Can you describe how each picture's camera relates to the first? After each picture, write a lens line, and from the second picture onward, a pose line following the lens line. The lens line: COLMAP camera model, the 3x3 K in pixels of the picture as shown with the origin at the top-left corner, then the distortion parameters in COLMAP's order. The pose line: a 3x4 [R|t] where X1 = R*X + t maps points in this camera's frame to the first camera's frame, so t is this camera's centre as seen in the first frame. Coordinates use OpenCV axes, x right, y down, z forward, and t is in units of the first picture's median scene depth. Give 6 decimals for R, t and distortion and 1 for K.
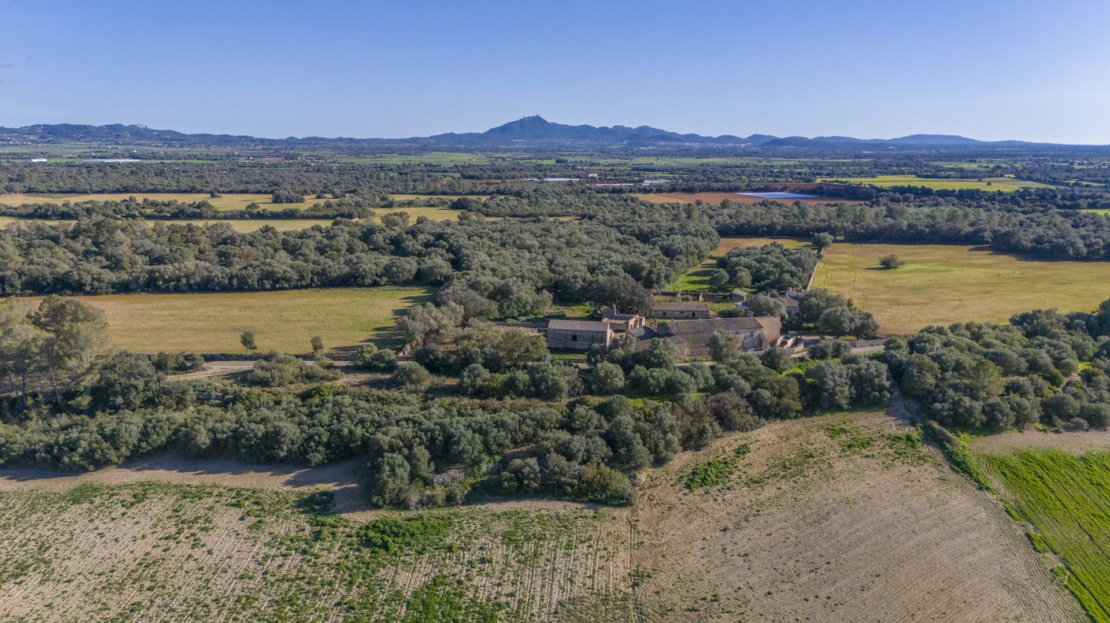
lens RADIAL K [[810.8, 0, 555.0], [0, 810.8, 311.5], [0, 0, 1]] dist [0.087157, -0.094481]
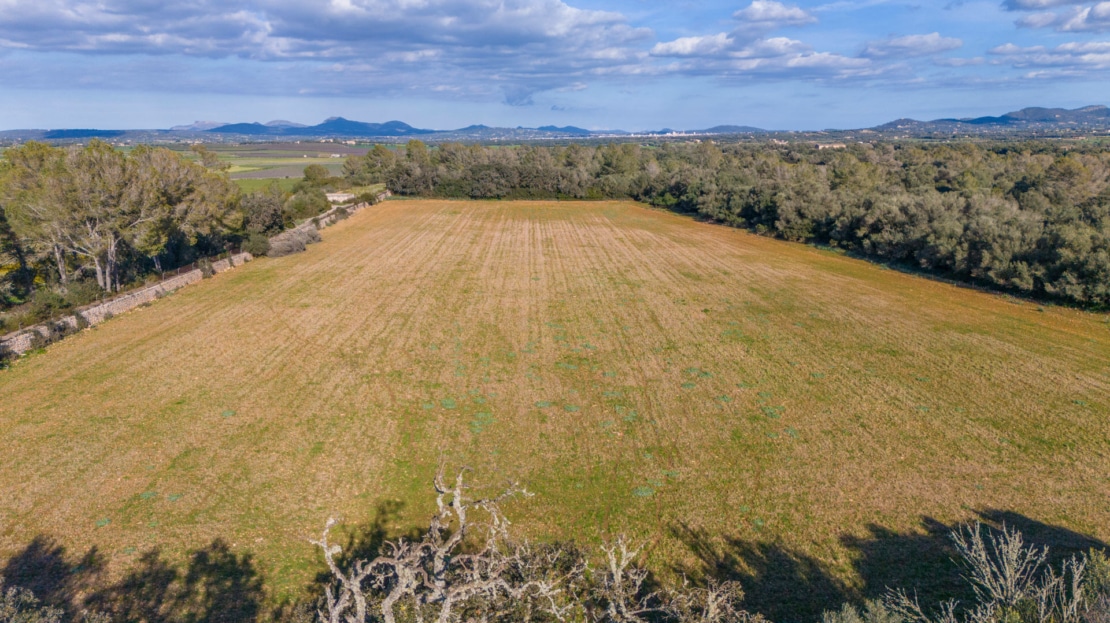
lens RADIAL K [[814.5, 0, 555.0], [0, 814.5, 311.5], [0, 0, 1]] dist [0.025505, 0.002503]
pose [[0.080412, 0.207027, -0.975025, -0.073860], [-0.195027, 0.962554, 0.188295, -0.053345], [0.977496, 0.175015, 0.117777, 0.958250]]
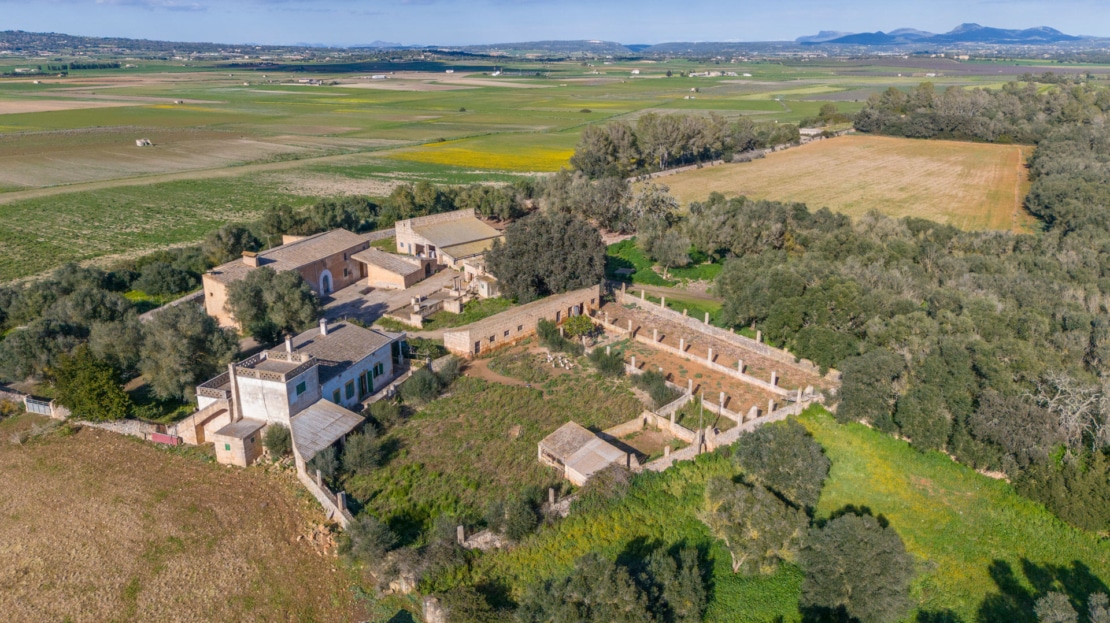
lens RADIAL K [[810.8, 0, 555.0], [0, 810.8, 311.5], [0, 0, 1]] dist [0.087157, -0.094481]
pose [[-0.584403, 0.248887, -0.772352, 0.493341], [-0.161402, 0.897132, 0.411222, -0.200387], [0.795250, 0.364978, -0.484116, 1.273403]]
